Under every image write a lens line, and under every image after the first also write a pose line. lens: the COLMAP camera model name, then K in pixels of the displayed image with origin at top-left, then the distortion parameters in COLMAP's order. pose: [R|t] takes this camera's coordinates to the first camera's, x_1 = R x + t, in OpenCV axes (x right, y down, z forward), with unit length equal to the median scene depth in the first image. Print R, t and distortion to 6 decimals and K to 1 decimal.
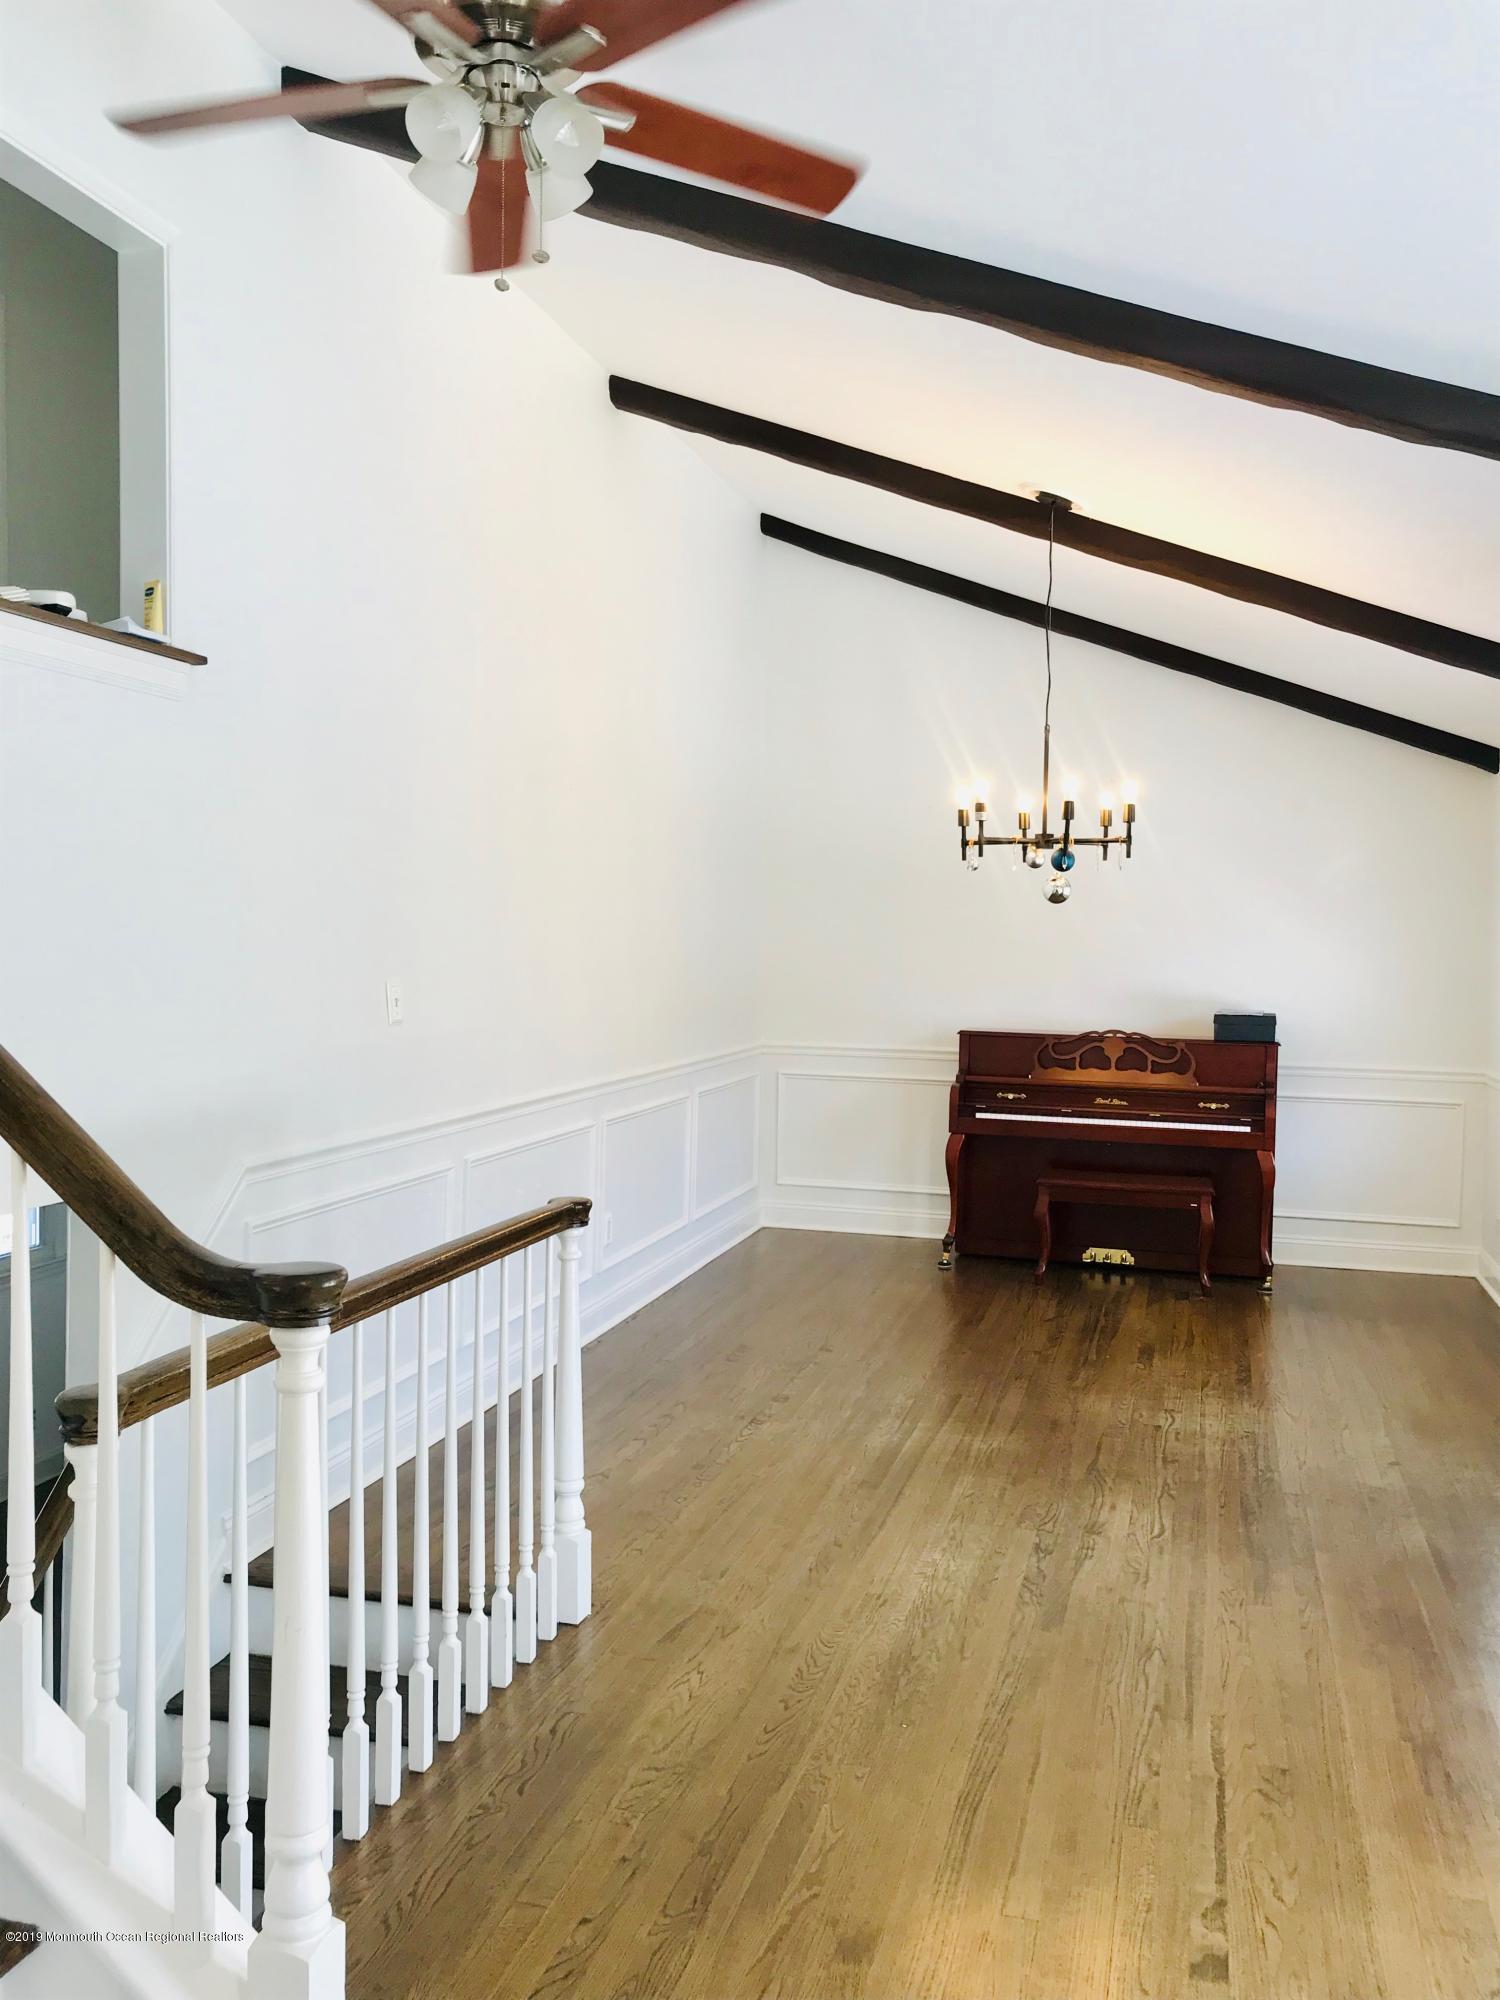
lens RADIAL K [[1678.9, 0, 749.2], [0, 1678.9, 997.9], [0, 0, 1]] dist [-0.006258, -0.002551]
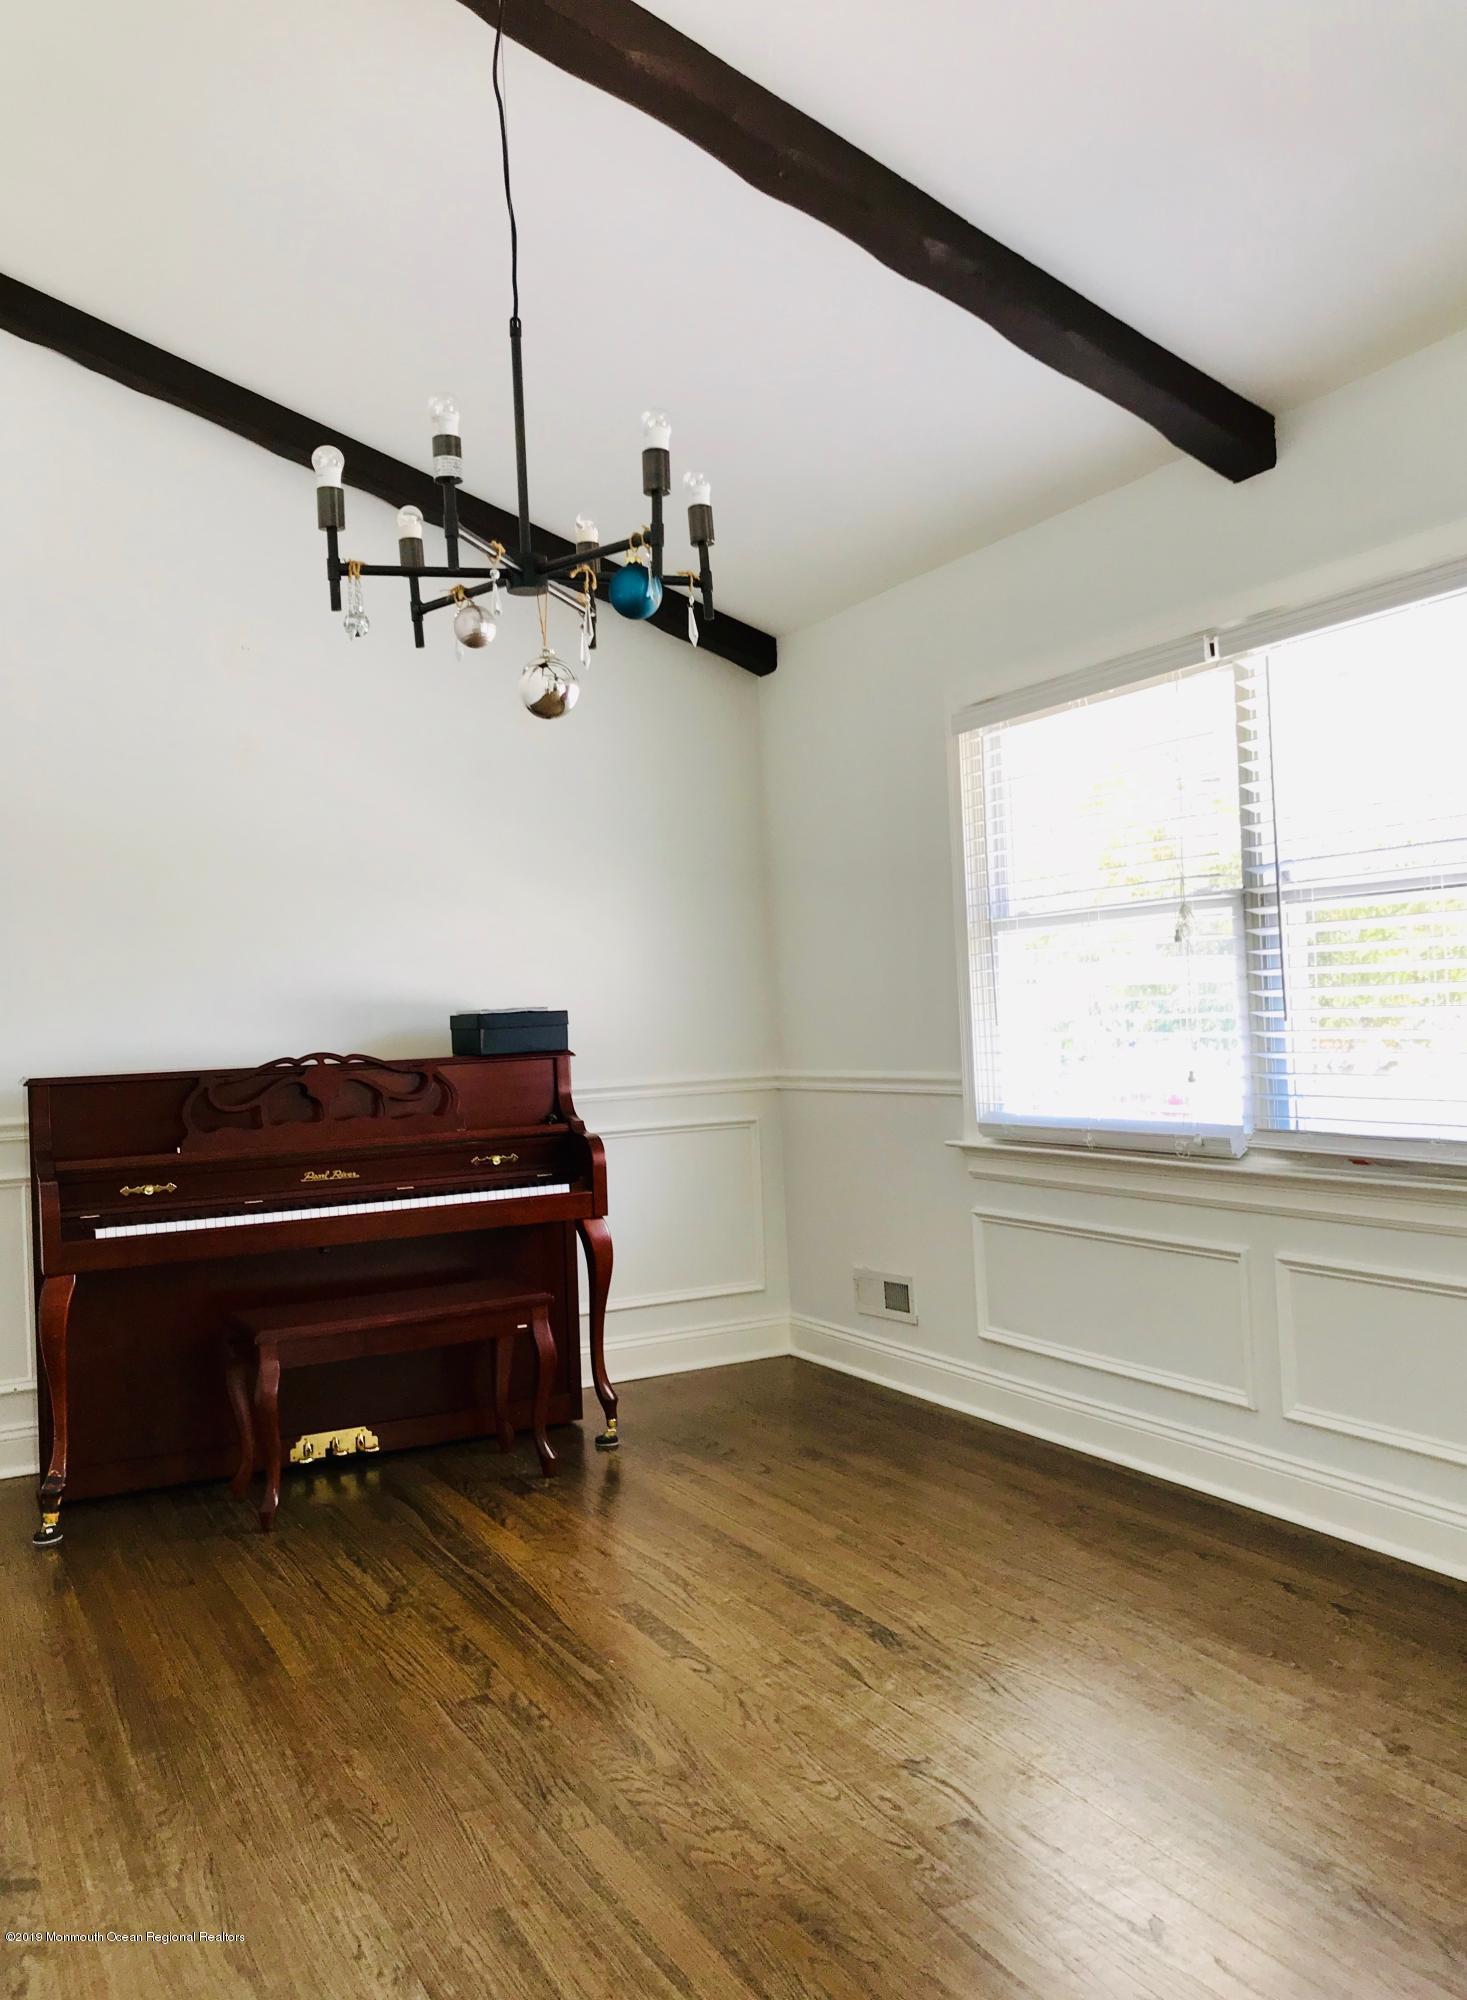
lens RADIAL K [[1637.9, 0, 735.0], [0, 1637.9, 1004.3], [0, 0, 1]] dist [0.036977, -0.001360]
pose [[0.728127, -0.053719, 0.683334, -0.066969], [0.089441, 0.995847, -0.017017, 0.025031], [-0.679582, 0.073509, 0.729908, 0.486352]]
